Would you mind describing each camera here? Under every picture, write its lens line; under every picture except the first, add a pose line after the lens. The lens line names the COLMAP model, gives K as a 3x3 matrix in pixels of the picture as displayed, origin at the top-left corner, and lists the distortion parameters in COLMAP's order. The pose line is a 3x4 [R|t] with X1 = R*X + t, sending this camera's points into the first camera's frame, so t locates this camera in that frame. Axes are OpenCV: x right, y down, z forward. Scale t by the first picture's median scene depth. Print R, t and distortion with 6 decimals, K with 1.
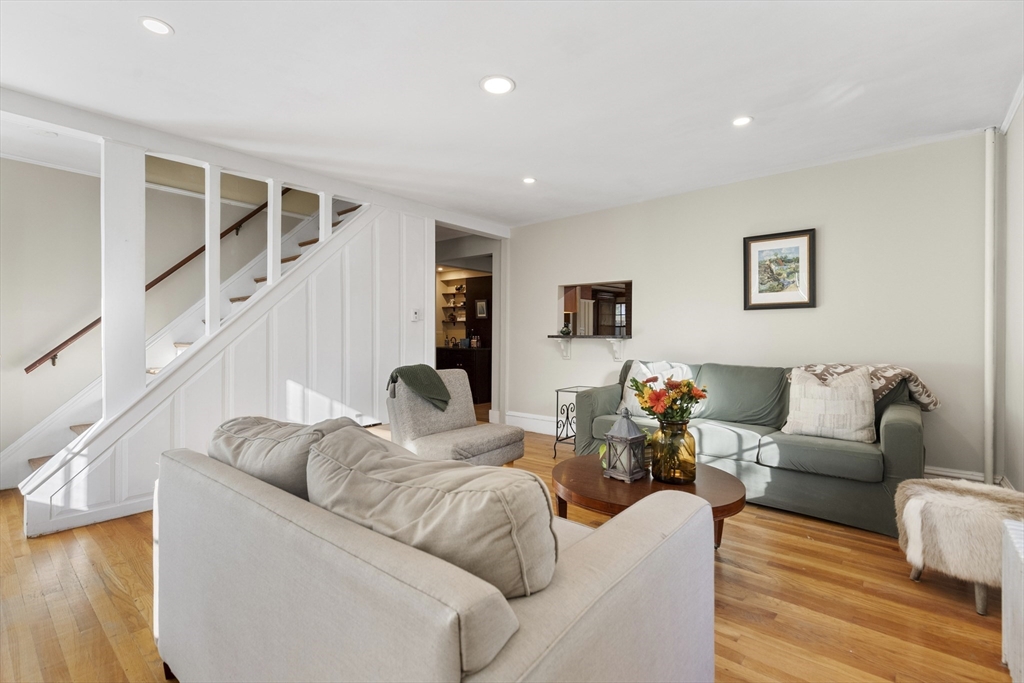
lens RADIAL K [[468.0, 0, 517.0], [0, 468.0, 343.7], [0, 0, 1]] dist [0.001510, 0.000282]
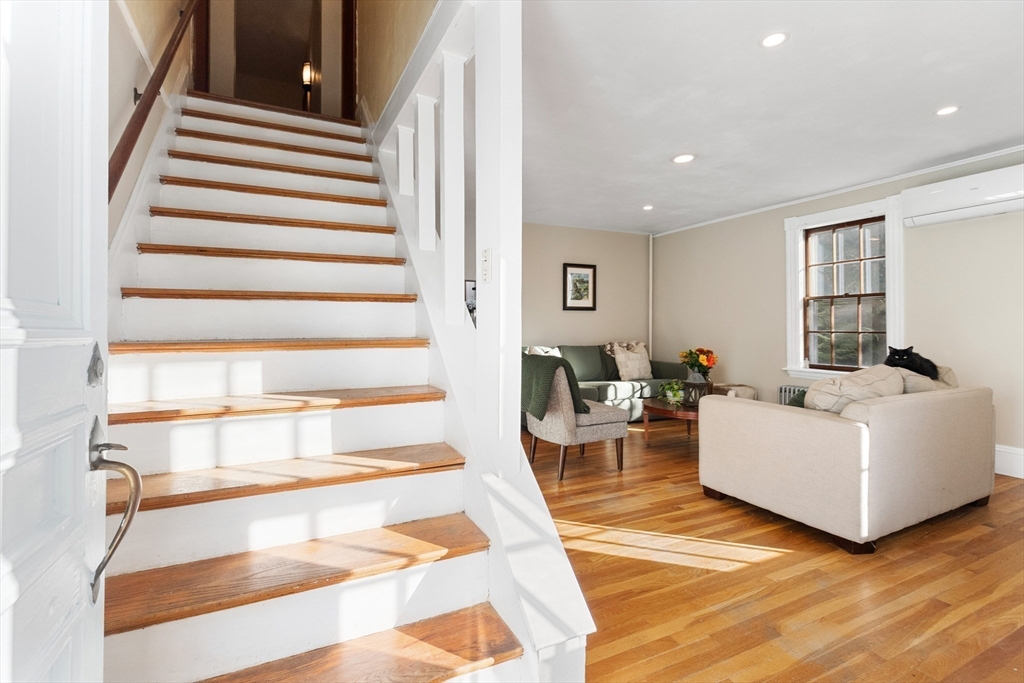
lens RADIAL K [[469.9, 0, 503.4], [0, 469.9, 326.8], [0, 0, 1]] dist [-0.001436, -0.000434]
pose [[0.413317, -0.000160, 0.910587, -1.042020], [0.017306, 0.999821, -0.007679, -0.009608], [-0.910423, 0.018932, 0.413246, 0.569470]]
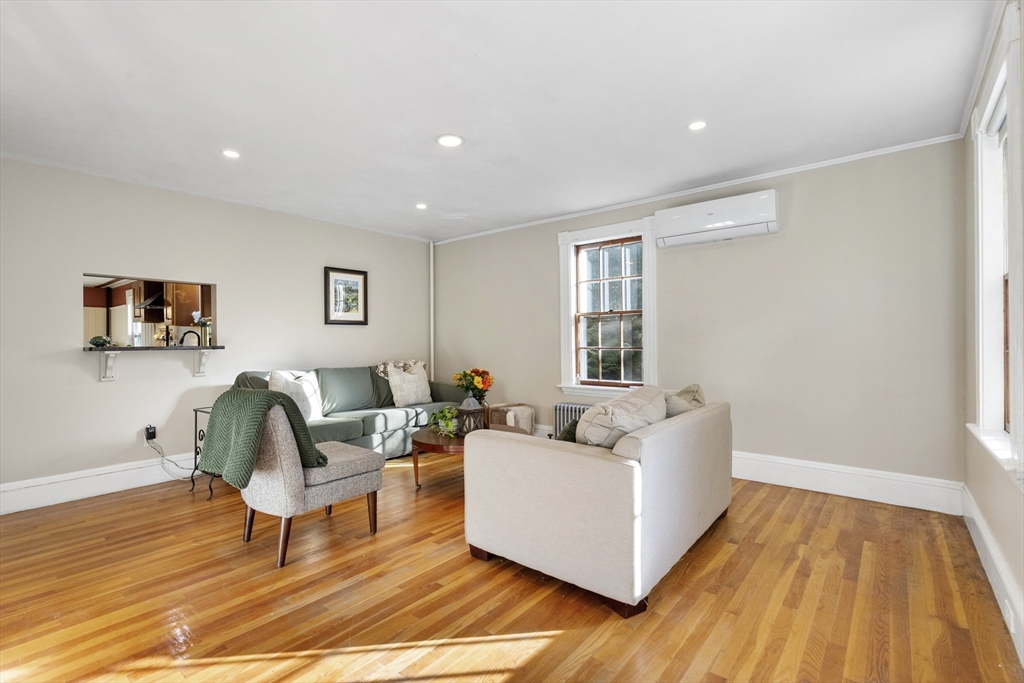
lens RADIAL K [[468.0, 0, 517.0], [0, 468.0, 343.7], [0, 0, 1]] dist [0.001510, 0.000282]
pose [[-0.017883, -0.006297, 0.999820, -0.809508], [0.025659, 0.999648, 0.006755, -0.016102], [-0.999511, 0.025776, -0.017715, 0.534756]]
